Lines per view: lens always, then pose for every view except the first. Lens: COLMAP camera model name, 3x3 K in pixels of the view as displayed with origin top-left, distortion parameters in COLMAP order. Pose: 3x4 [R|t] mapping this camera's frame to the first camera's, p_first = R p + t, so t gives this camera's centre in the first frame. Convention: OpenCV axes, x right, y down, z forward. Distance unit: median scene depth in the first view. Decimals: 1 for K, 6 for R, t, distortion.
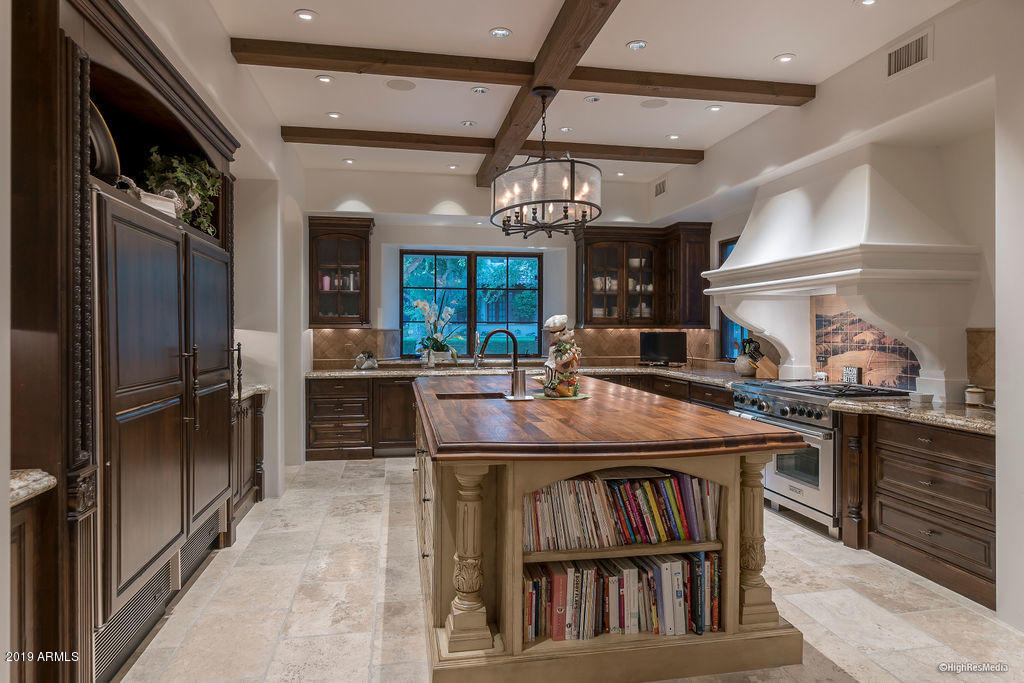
lens RADIAL K [[635.5, 0, 518.2], [0, 635.5, 334.6], [0, 0, 1]] dist [-0.010129, -0.000452]
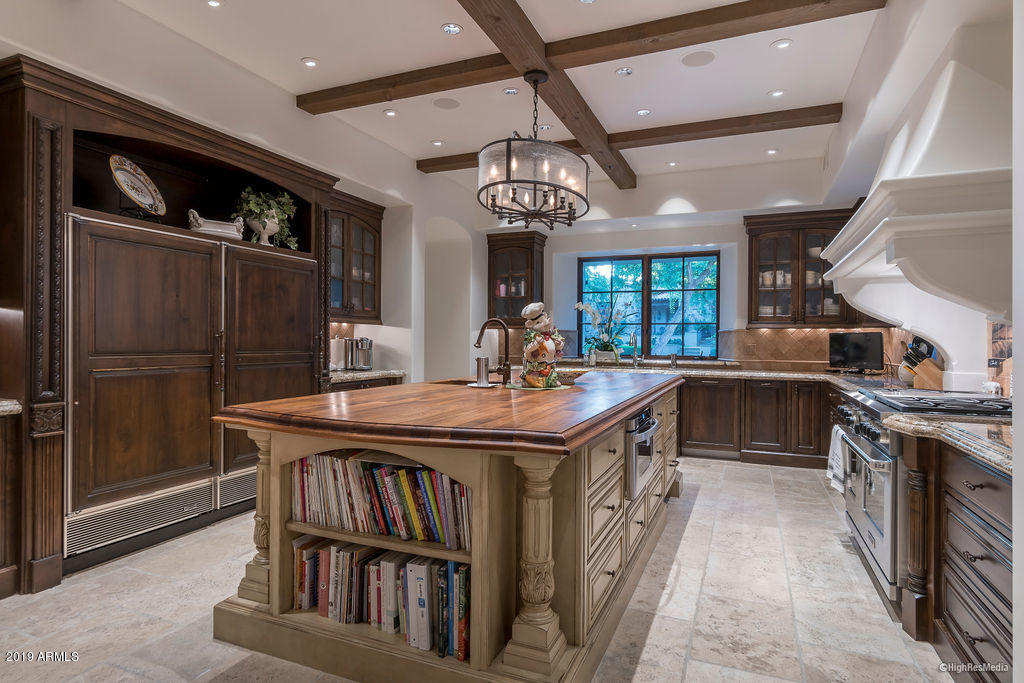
lens RADIAL K [[558.9, 0, 505.8], [0, 558.9, 341.0], [0, 0, 1]] dist [-0.007157, -0.000301]
pose [[0.832887, 0.006803, -0.553402, 0.367429], [-0.011440, 0.999922, -0.004926, 0.023580], [0.553325, 0.010434, 0.832900, 0.198039]]
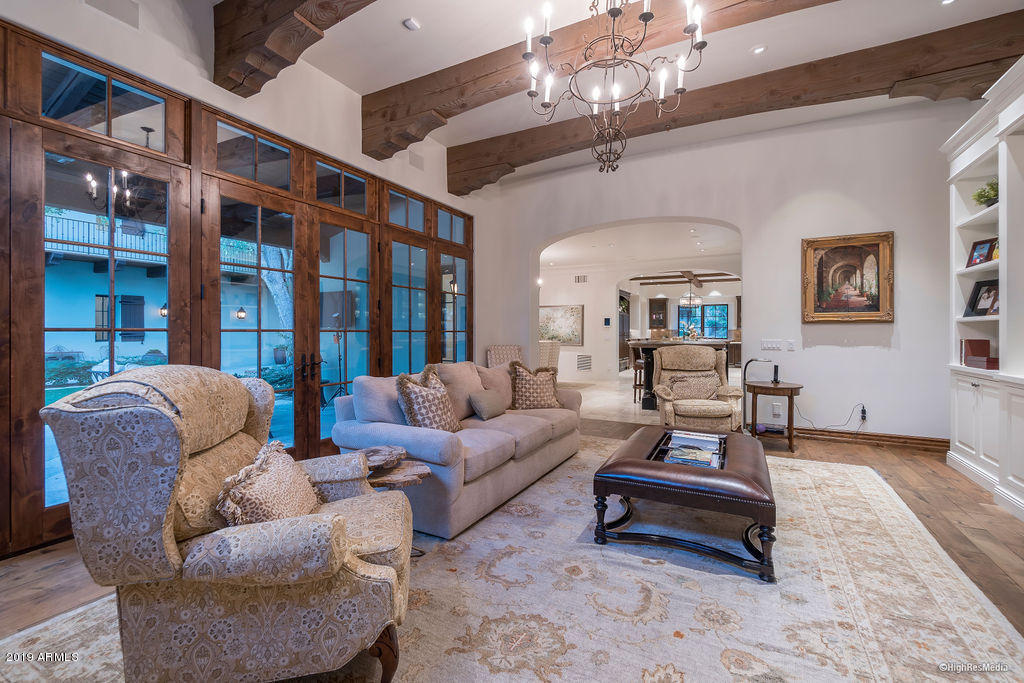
lens RADIAL K [[447.6, 0, 509.6], [0, 447.6, 334.1], [0, 0, 1]] dist [0.000393, 0.000006]
pose [[0.783097, 0.001935, -0.621897, 0.846207], [-0.003604, 0.999992, -0.001426, 0.031324], [0.621890, 0.003358, 0.783098, -1.995989]]
